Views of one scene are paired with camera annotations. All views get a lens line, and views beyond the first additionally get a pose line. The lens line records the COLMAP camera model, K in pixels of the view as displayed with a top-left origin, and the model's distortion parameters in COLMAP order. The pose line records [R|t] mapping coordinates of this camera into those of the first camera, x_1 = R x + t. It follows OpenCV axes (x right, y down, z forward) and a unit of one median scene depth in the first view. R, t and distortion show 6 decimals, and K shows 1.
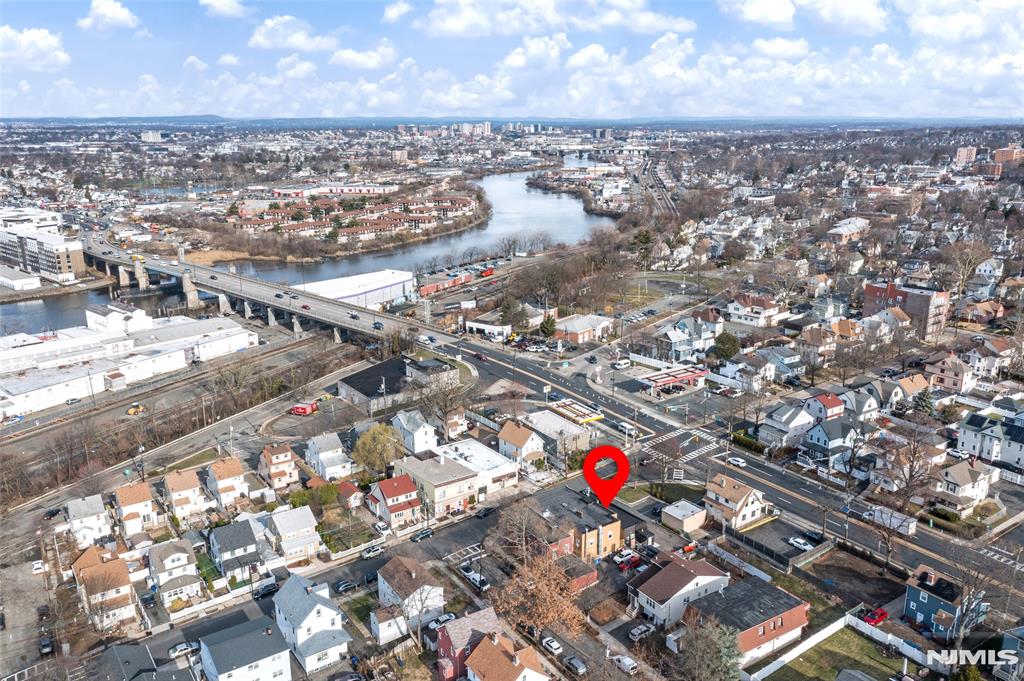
lens RADIAL K [[809.1, 0, 512.6], [0, 809.1, 339.3], [0, 0, 1]] dist [-0.001878, 0.028319]
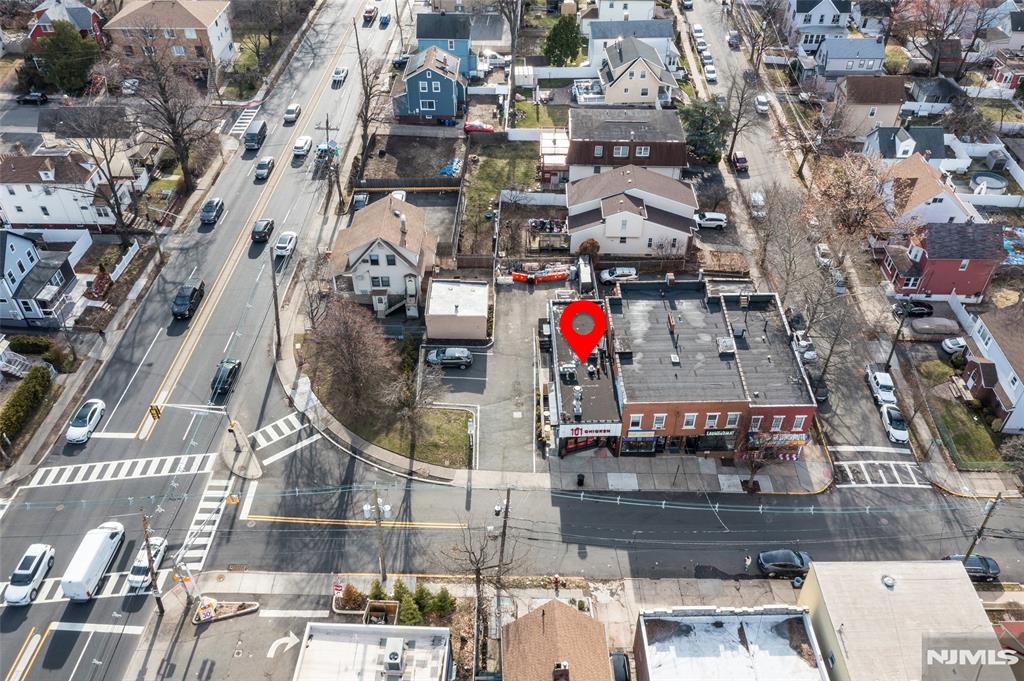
lens RADIAL K [[809.1, 0, 511.3], [0, 809.1, 341.8], [0, 0, 1]] dist [-0.001878, 0.028319]
pose [[-0.822635, -0.363902, 0.436861, -0.052494], [0.152253, 0.599300, 0.785913, -0.163802], [-0.547806, 0.713032, -0.437600, 1.110577]]
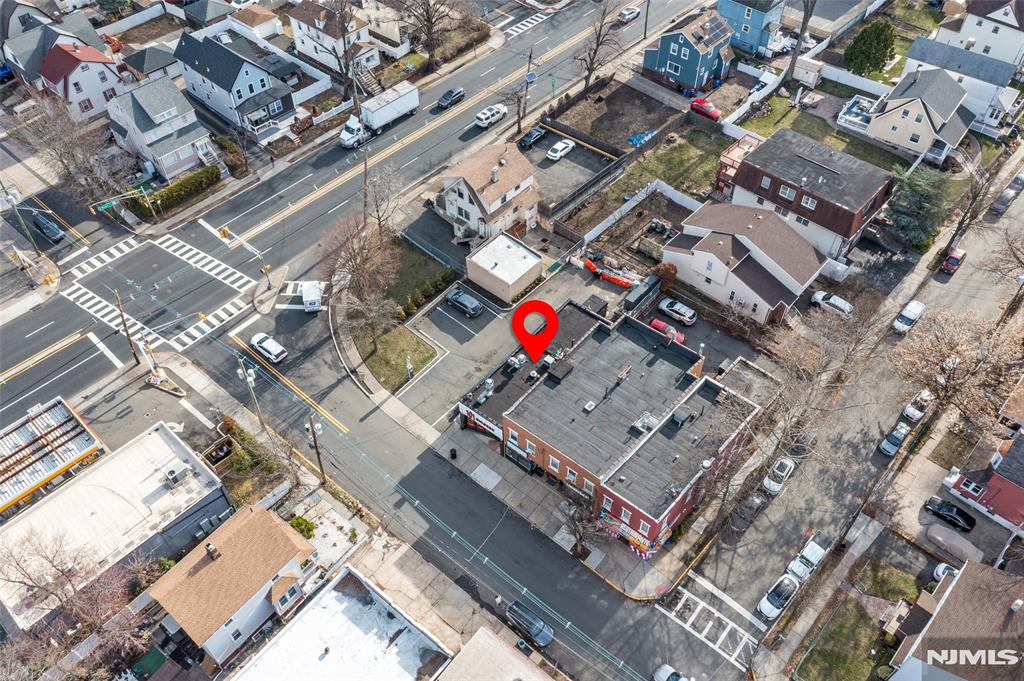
lens RADIAL K [[809.1, 0, 509.9], [0, 809.1, 341.1], [0, 0, 1]] dist [-0.001878, 0.028319]
pose [[-0.256586, -0.721334, 0.643304, -0.178319], [0.253313, 0.592133, 0.764991, -0.170288], [-0.932736, 0.359243, 0.030790, 0.901900]]
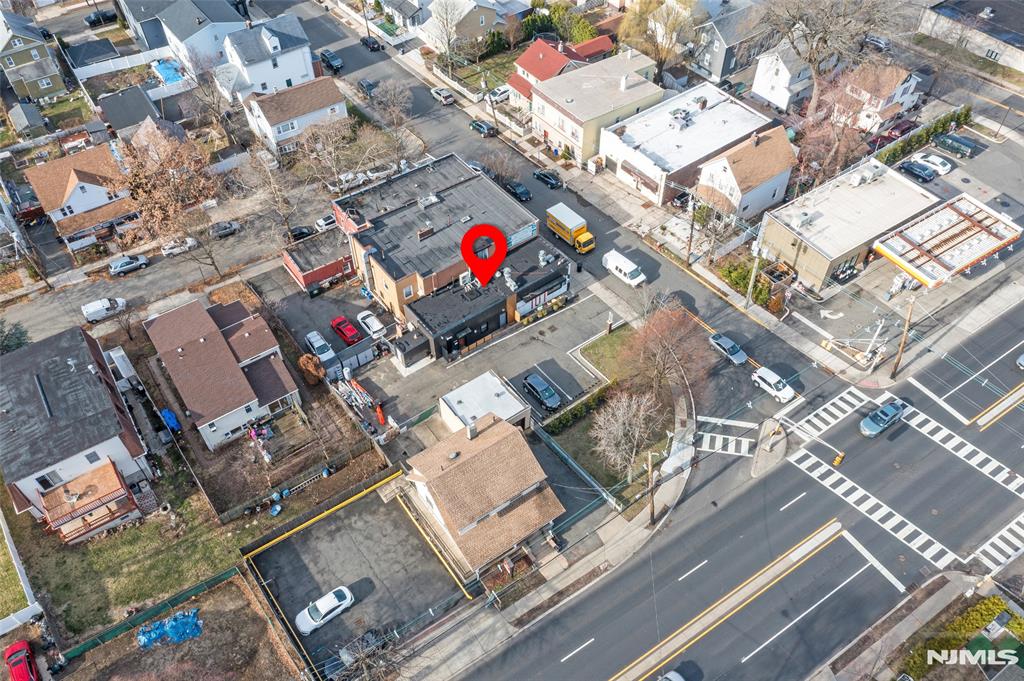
lens RADIAL K [[809.1, 0, 512.1], [0, 809.1, 339.7], [0, 0, 1]] dist [-0.001878, 0.028319]
pose [[0.023543, 0.757103, -0.652871, 0.442831], [-0.249602, 0.636822, 0.729491, -0.144776], [0.968062, 0.145784, 0.203967, 0.824601]]
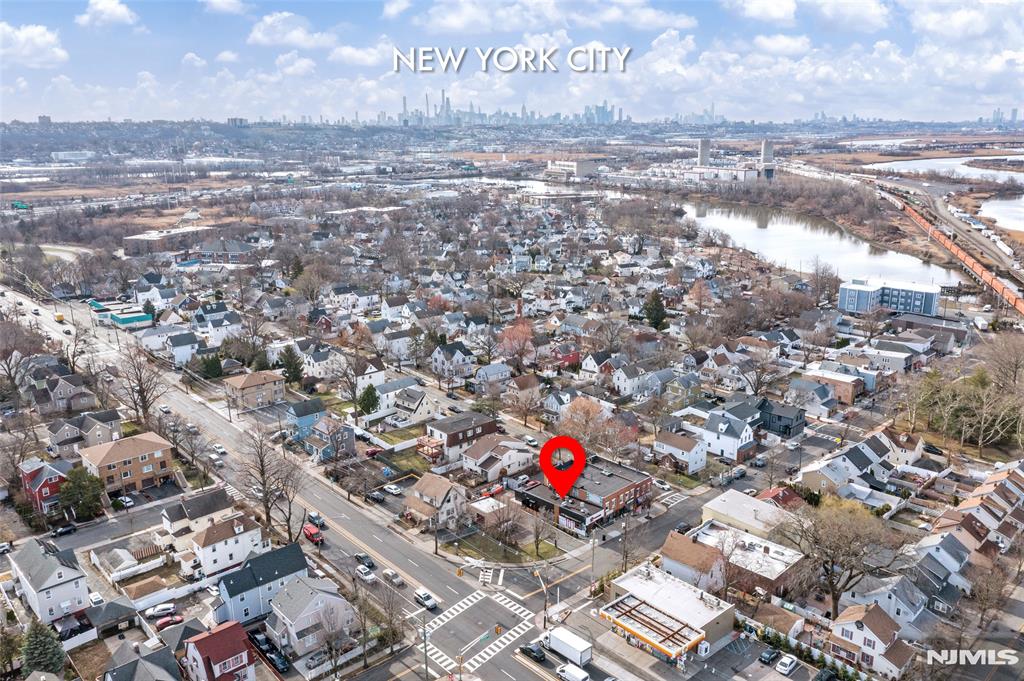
lens RADIAL K [[809.1, 0, 511.8], [0, 809.1, 347.8], [0, 0, 1]] dist [-0.001878, 0.028319]
pose [[-0.985579, 0.052657, -0.160816, 0.304040], [-0.036090, 0.863074, 0.503786, -0.439349], [0.165324, 0.502325, -0.848727, 1.609169]]
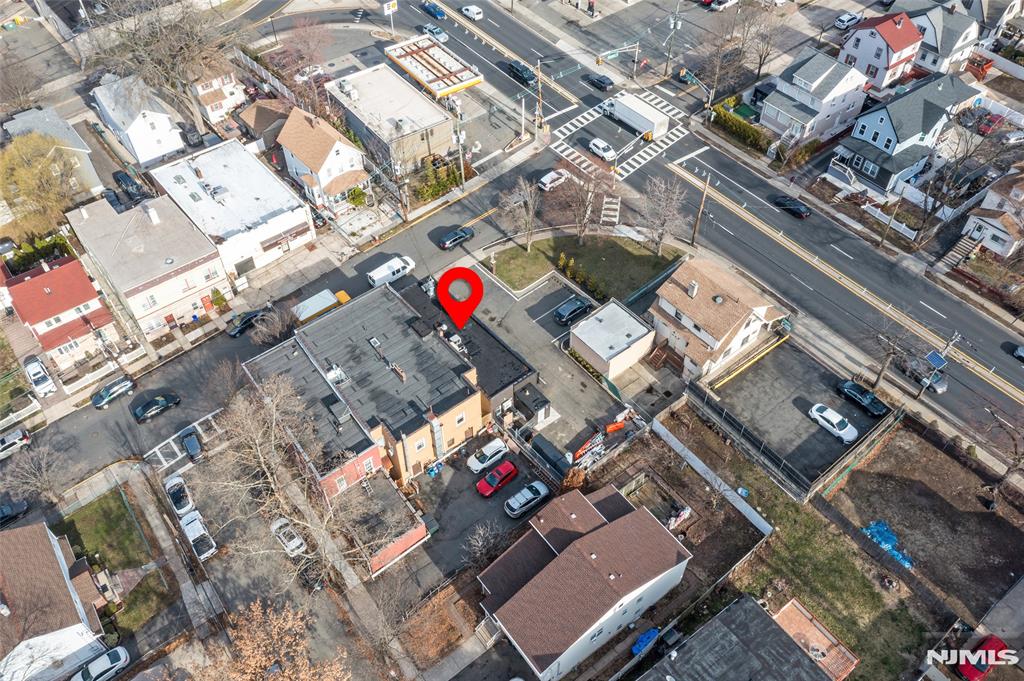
lens RADIAL K [[809.1, 0, 508.2], [0, 809.1, 340.7], [0, 0, 1]] dist [-0.001878, 0.028319]
pose [[0.997832, -0.050359, 0.042361, 0.111194], [0.019295, 0.839328, 0.543283, -0.058916], [-0.062914, -0.541288, 0.838480, 0.511607]]
